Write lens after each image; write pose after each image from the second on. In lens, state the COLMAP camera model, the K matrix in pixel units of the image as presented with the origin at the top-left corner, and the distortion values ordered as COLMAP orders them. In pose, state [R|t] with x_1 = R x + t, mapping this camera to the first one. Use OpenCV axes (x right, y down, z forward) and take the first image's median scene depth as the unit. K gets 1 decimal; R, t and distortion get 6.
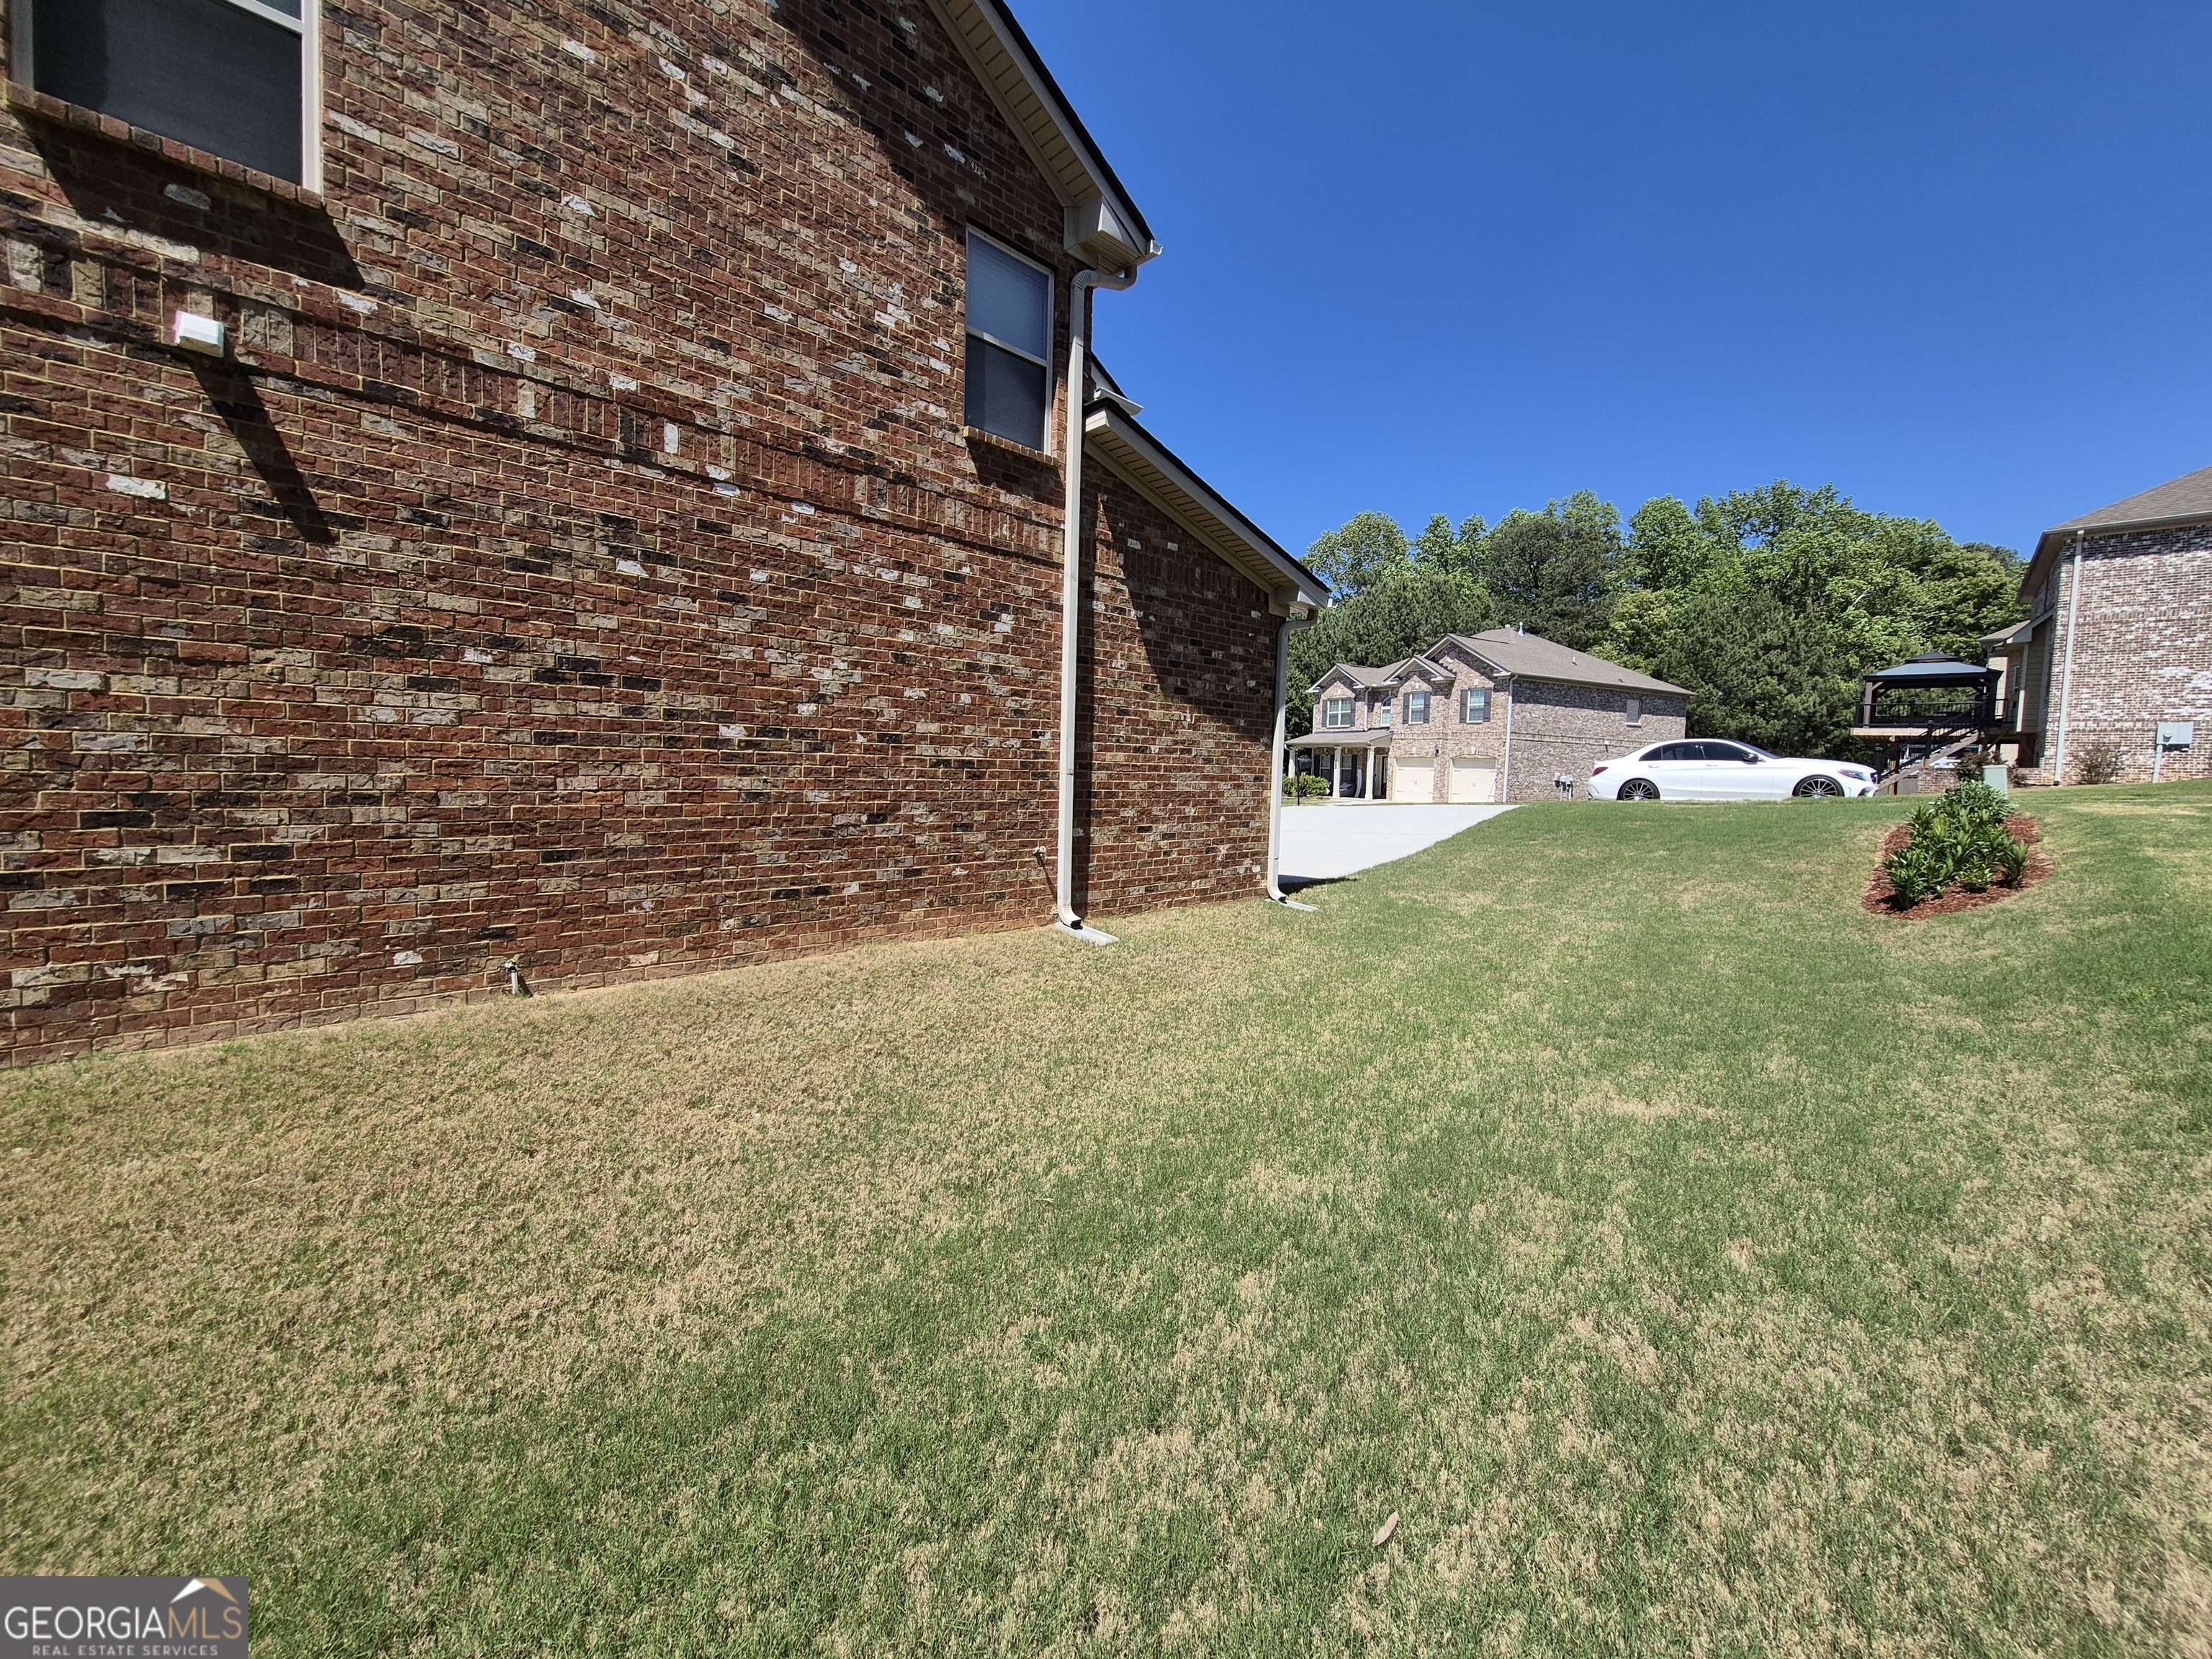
lens RADIAL K [[870.0, 0, 1123.5], [0, 870.0, 811.8], [0, 0, 1]] dist [0.009818, -0.004181]
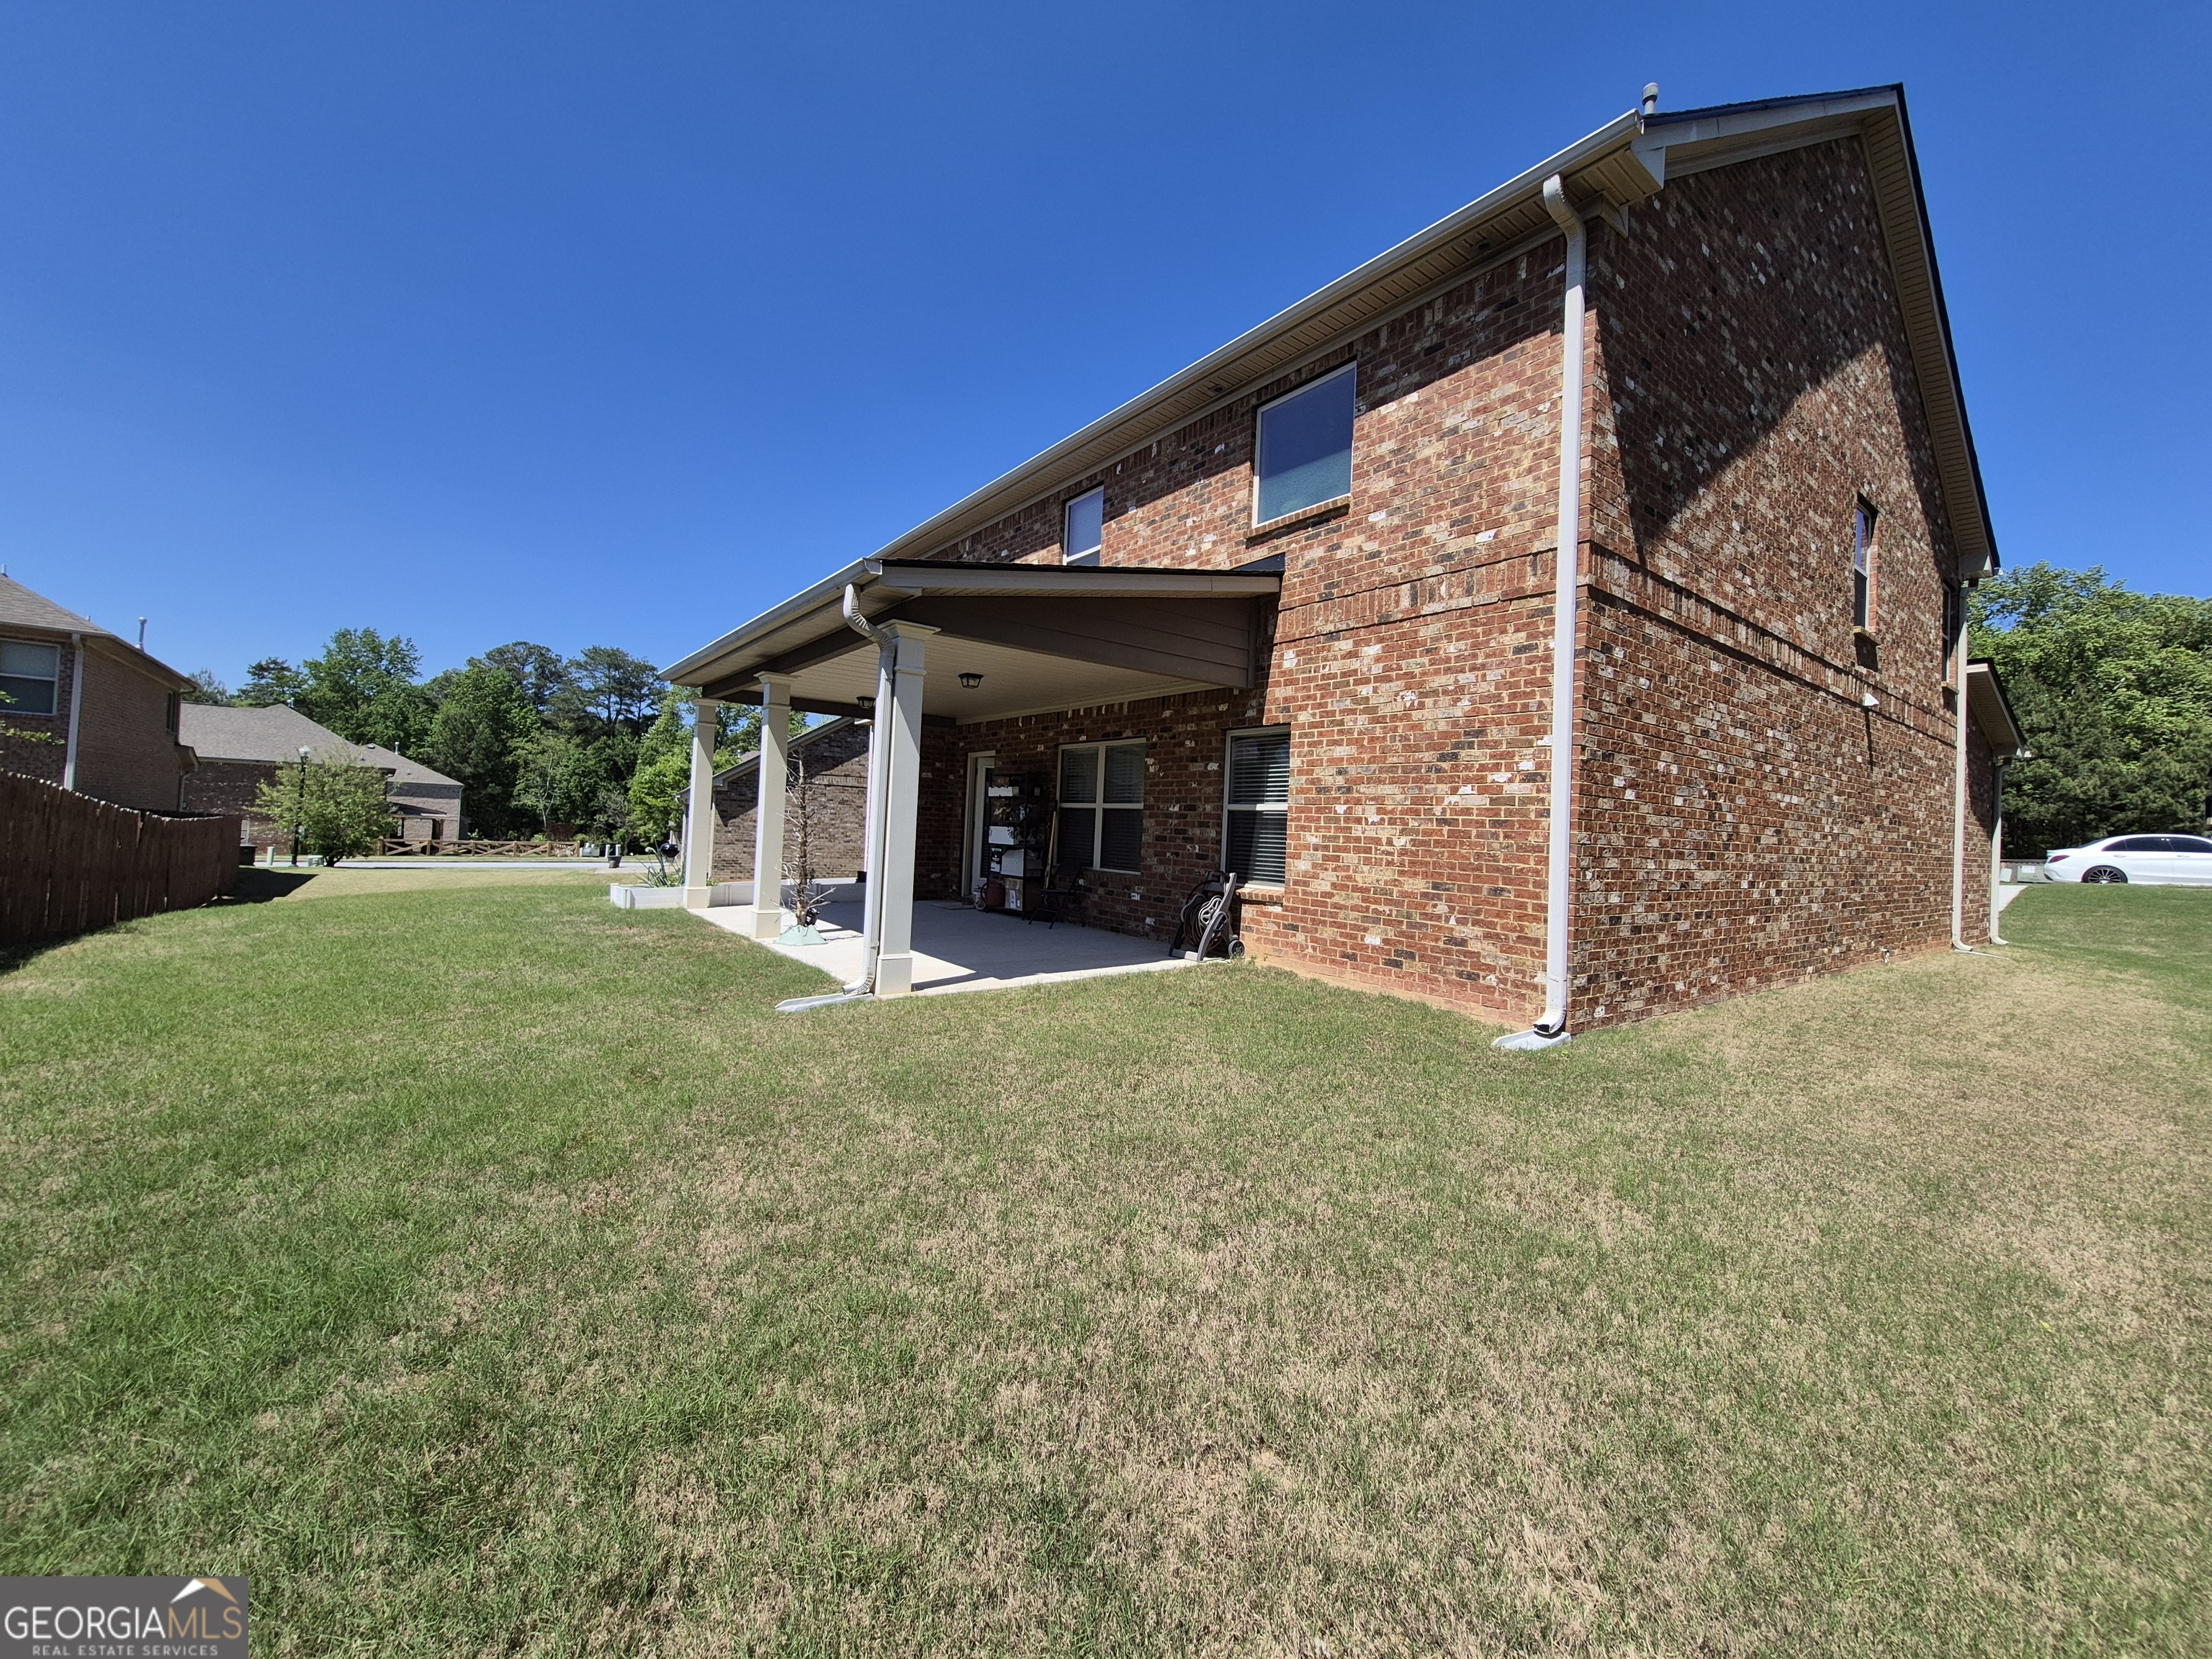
lens RADIAL K [[870.0, 0, 1123.5], [0, 870.0, 811.8], [0, 0, 1]] dist [0.009818, -0.004181]
pose [[0.991512, 0.013557, -0.129310, -0.154345], [-0.023517, 0.996845, -0.075812, 0.003009], [0.127874, 0.078210, 0.988702, -0.099880]]
